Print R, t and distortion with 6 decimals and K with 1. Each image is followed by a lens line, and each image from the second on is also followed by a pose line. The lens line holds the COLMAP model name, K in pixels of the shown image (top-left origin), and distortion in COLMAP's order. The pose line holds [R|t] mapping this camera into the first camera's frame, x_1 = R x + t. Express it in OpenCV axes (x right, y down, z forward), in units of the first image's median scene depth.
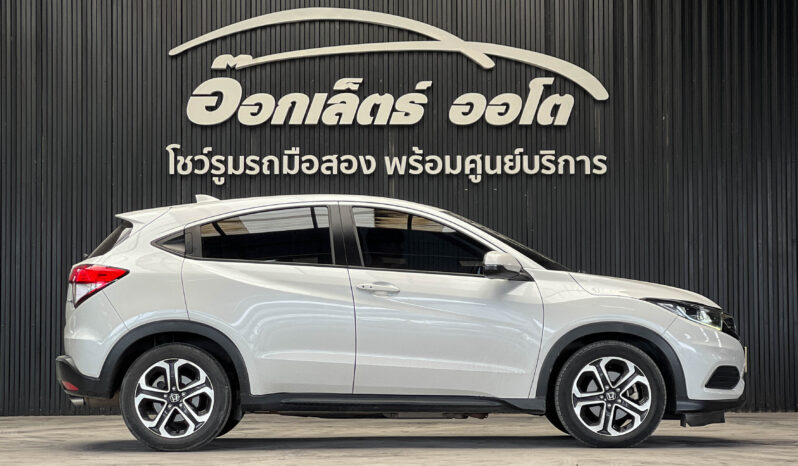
lens RADIAL K [[1986.1, 0, 419.5], [0, 1986.1, 243.2], [0, 0, 1]] dist [0.047827, 0.000000]
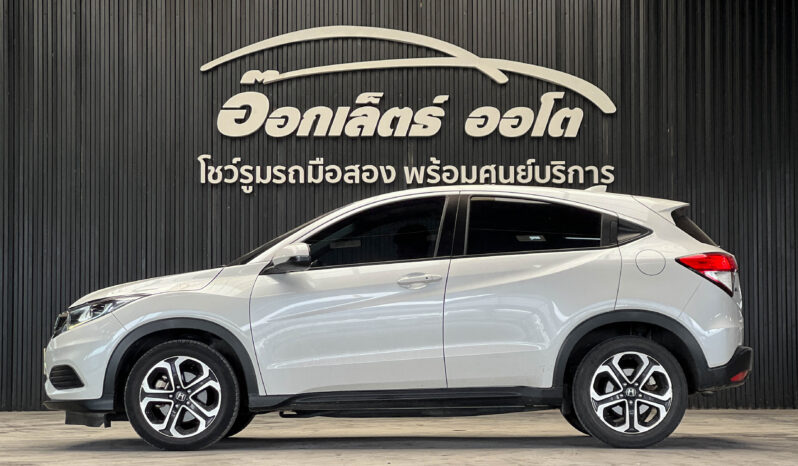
lens RADIAL K [[2338.3, 0, 397.3], [0, 2338.3, 227.0], [0, 0, 1]] dist [0.094678, 0.000000]
pose [[0.999970, 0.001554, -0.007648, -0.011520], [-0.001498, 0.999971, 0.007448, -0.020700], [0.007659, -0.007436, 0.999943, -0.245296]]
